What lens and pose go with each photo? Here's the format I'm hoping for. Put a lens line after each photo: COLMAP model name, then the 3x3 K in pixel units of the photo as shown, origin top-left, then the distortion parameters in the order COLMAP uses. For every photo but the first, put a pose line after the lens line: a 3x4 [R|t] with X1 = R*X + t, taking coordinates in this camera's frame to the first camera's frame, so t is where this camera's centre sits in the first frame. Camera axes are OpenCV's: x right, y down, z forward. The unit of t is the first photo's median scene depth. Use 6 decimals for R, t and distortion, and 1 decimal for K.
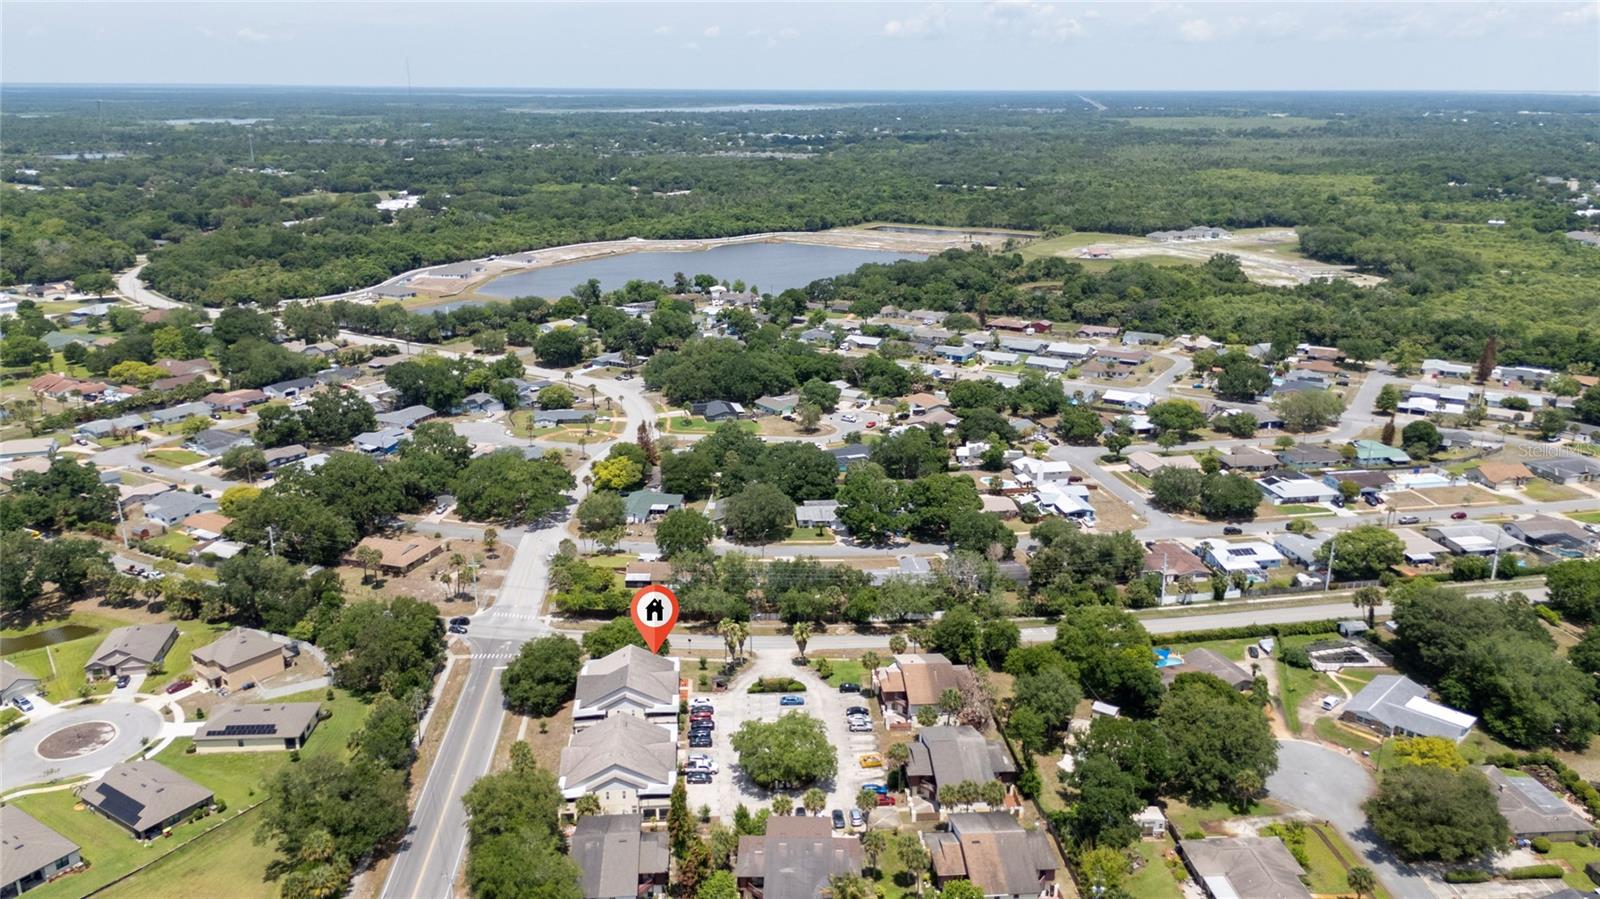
lens RADIAL K [[1166.9, 0, 800.0], [0, 1166.9, 449.5], [0, 0, 1]] dist [0.076455, -0.077612]
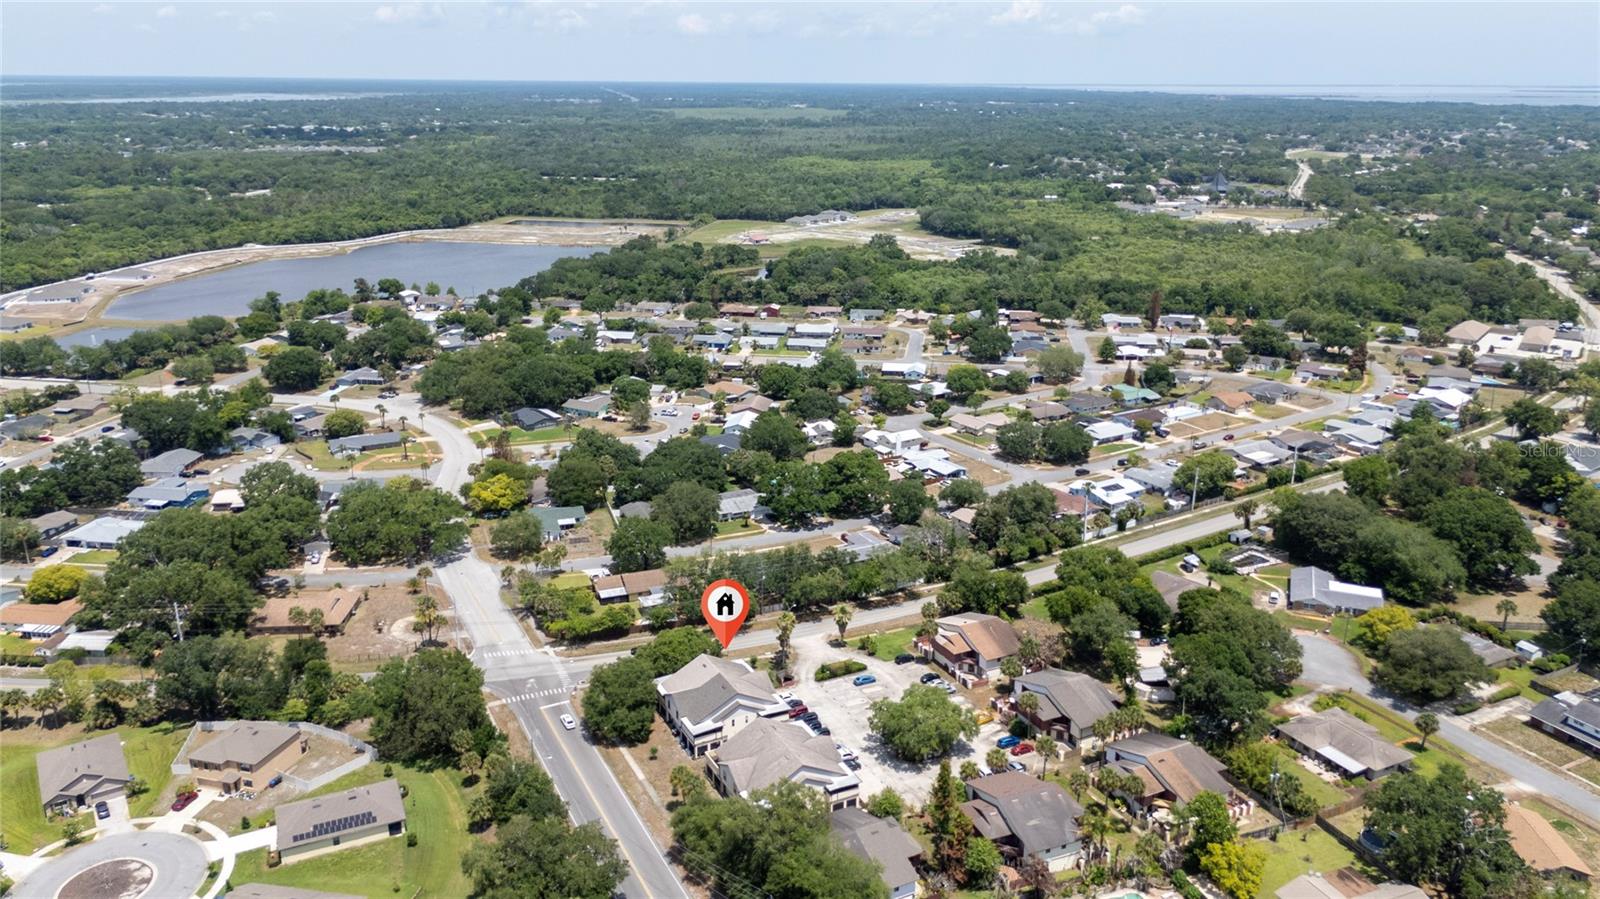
lens RADIAL K [[1166.9, 0, 800.0], [0, 1166.9, 449.5], [0, 0, 1]] dist [0.076455, -0.077612]
pose [[0.925316, -0.114356, 0.361543, -0.298269], [0.111688, 0.993339, 0.028343, -0.015401], [-0.362375, 0.014154, 0.931925, 0.046771]]
